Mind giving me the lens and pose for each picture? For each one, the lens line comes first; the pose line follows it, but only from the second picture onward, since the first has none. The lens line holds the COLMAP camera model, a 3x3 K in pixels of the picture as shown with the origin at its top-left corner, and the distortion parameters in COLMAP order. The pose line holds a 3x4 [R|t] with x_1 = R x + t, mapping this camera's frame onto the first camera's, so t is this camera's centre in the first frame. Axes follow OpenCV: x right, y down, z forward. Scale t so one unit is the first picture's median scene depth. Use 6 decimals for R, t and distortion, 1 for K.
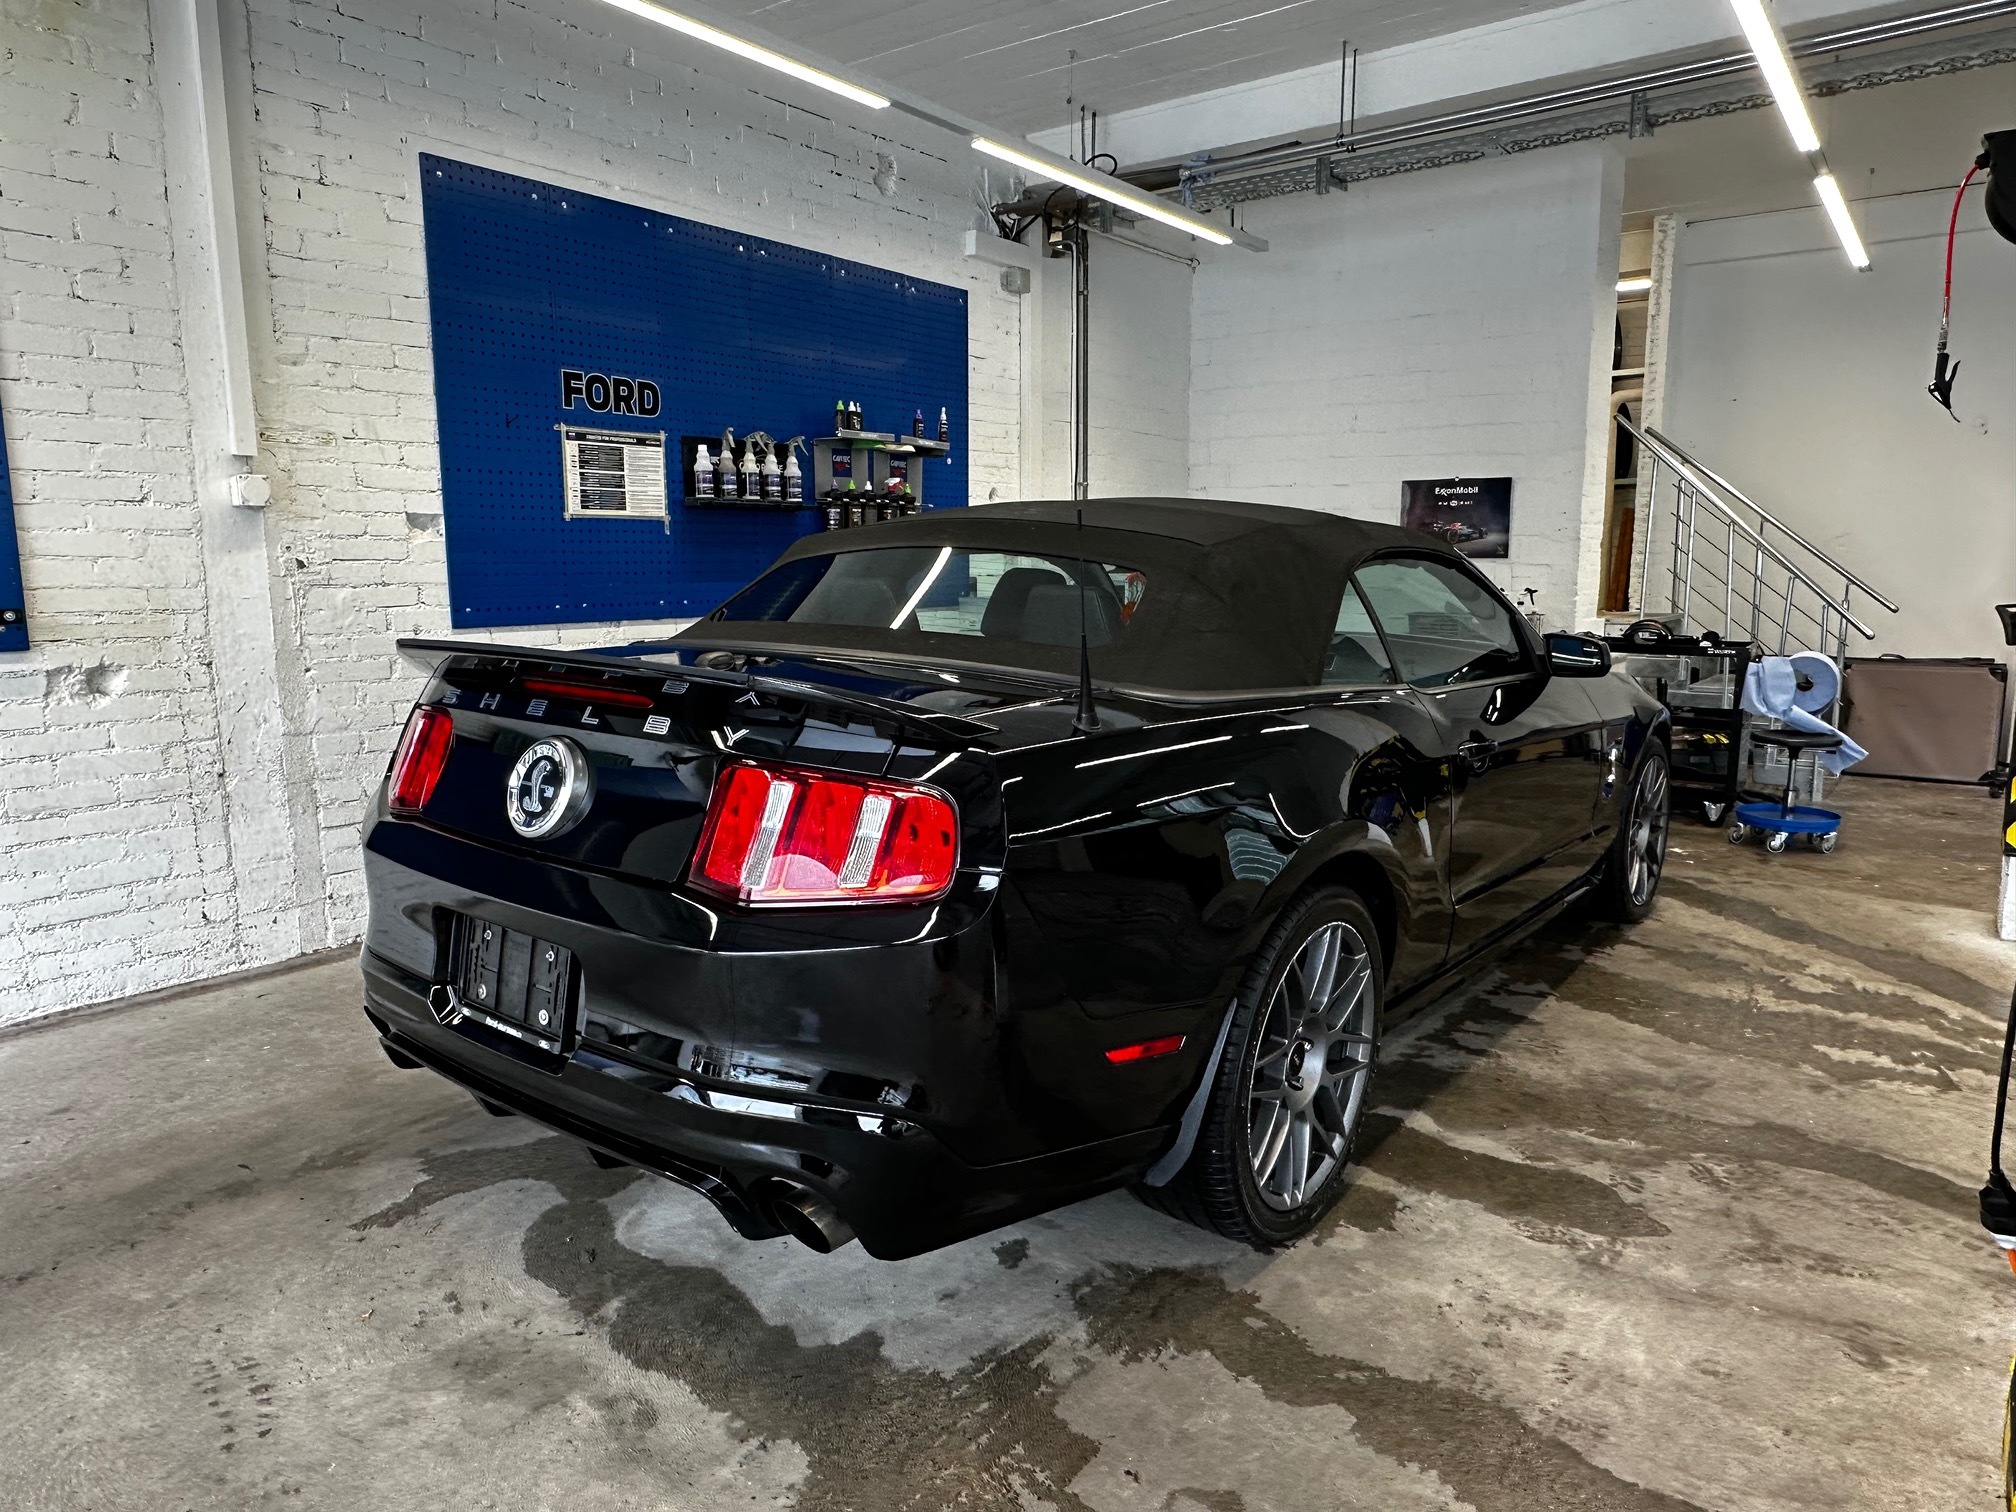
lens RADIAL K [[1315.7, 0, 988.7], [0, 1315.7, 756.3], [0, 0, 1]] dist [-0.007252, 0.003857]
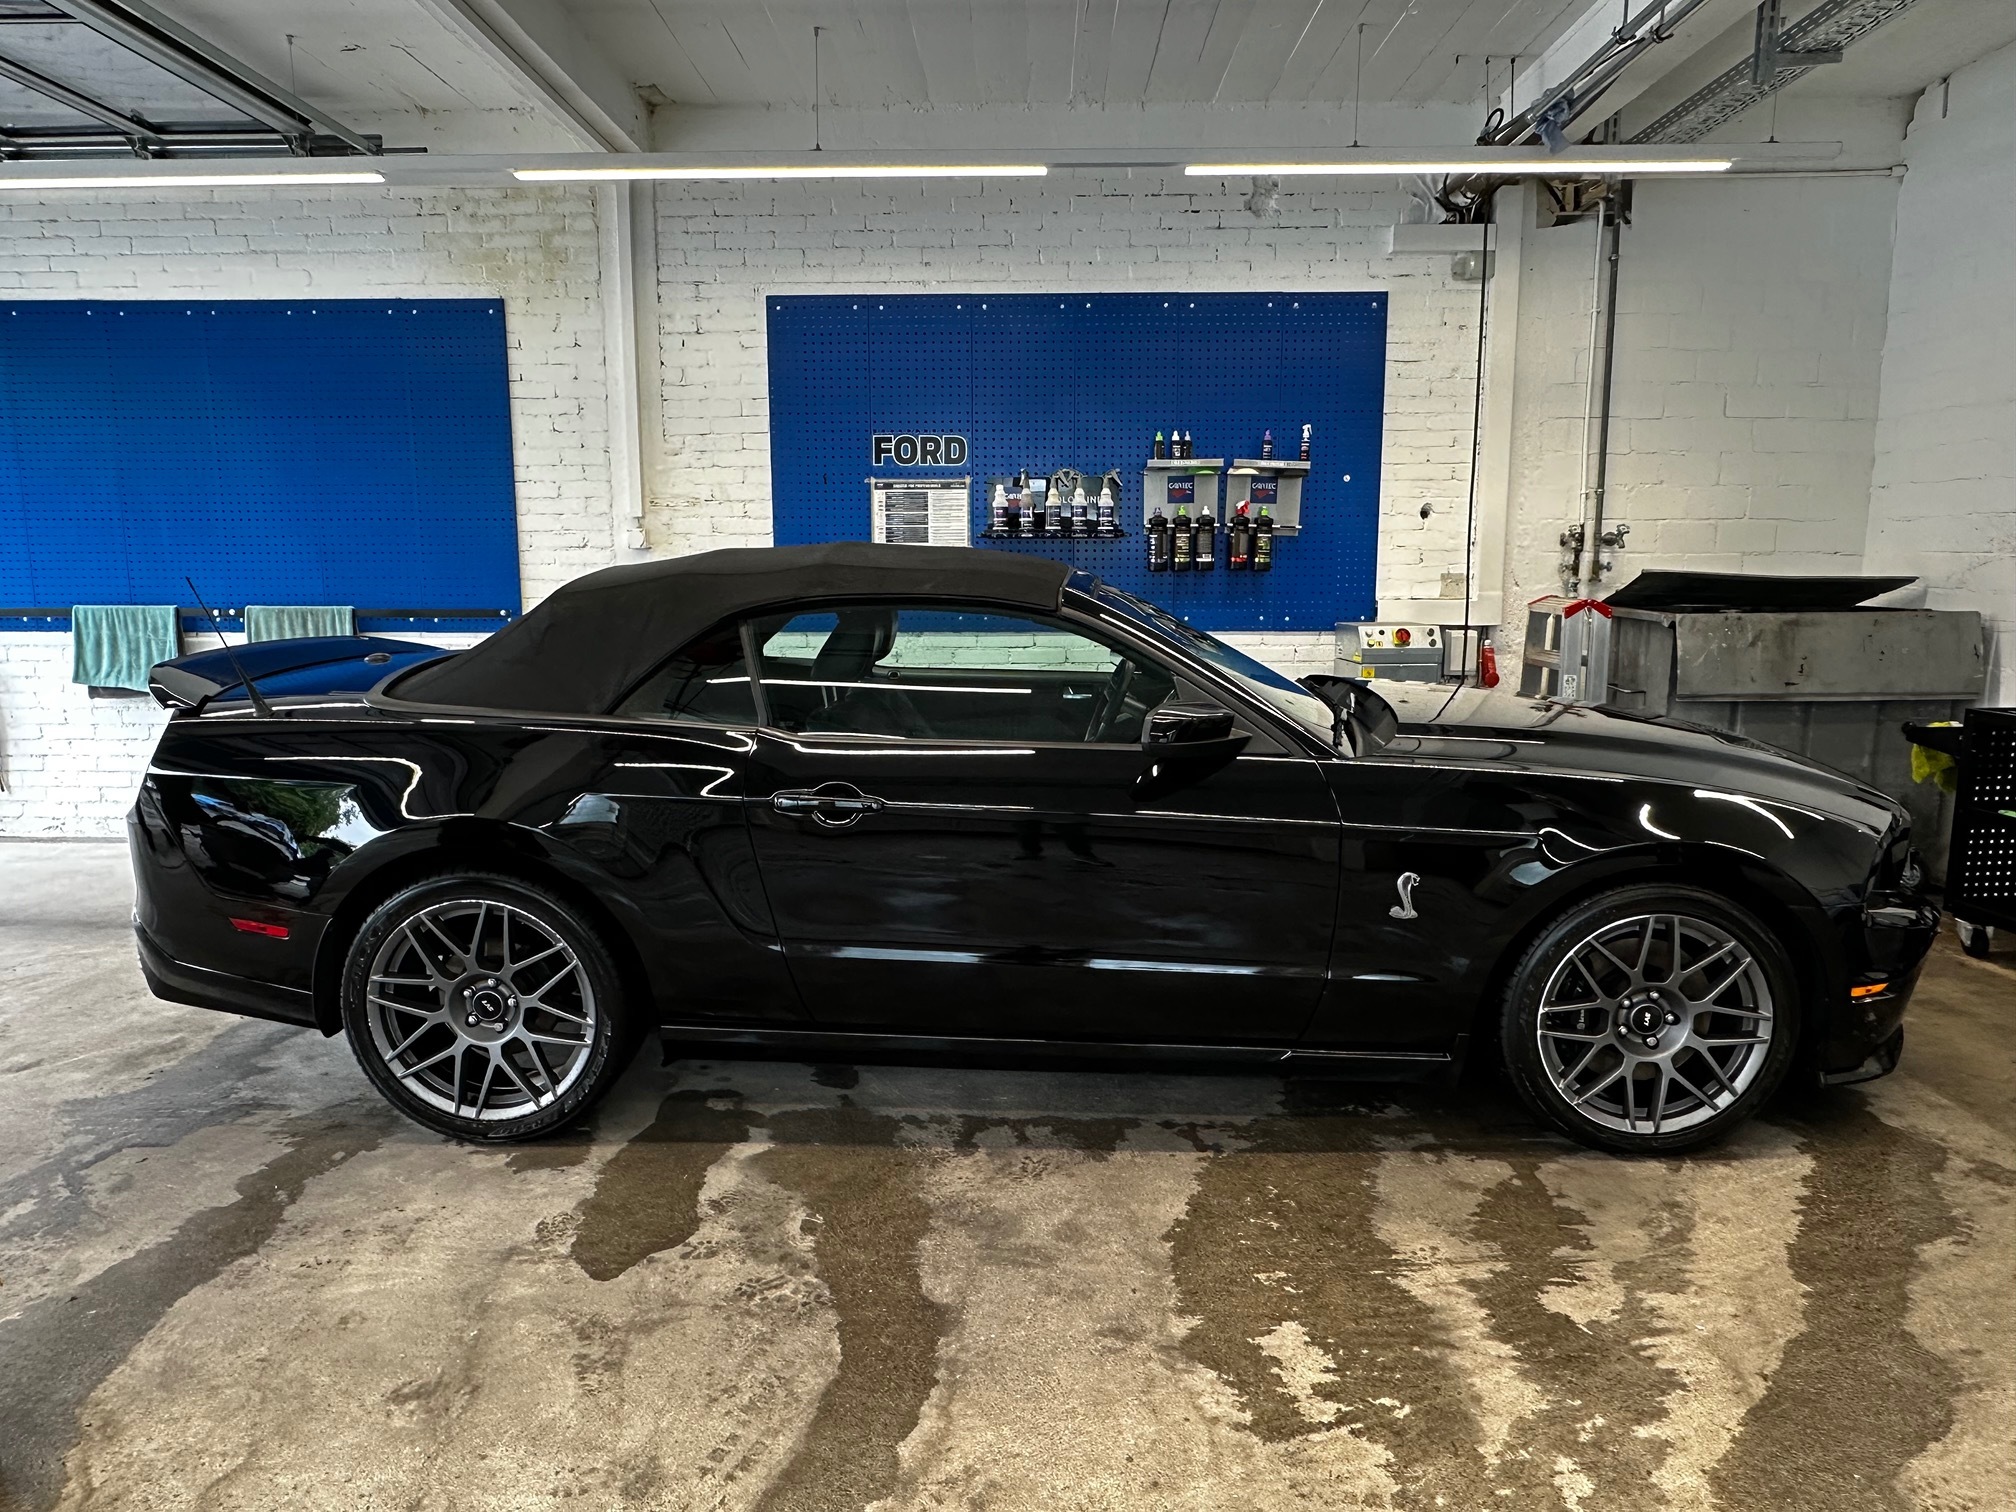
lens RADIAL K [[1315.7, 0, 995.4], [0, 1315.7, 749.9], [0, 0, 1]] dist [-0.007252, 0.003857]
pose [[0.585644, 0.116833, -0.802104, 0.947779], [-0.120344, 0.991123, 0.056498, -0.087226], [0.801585, 0.063441, 0.594506, 0.401075]]
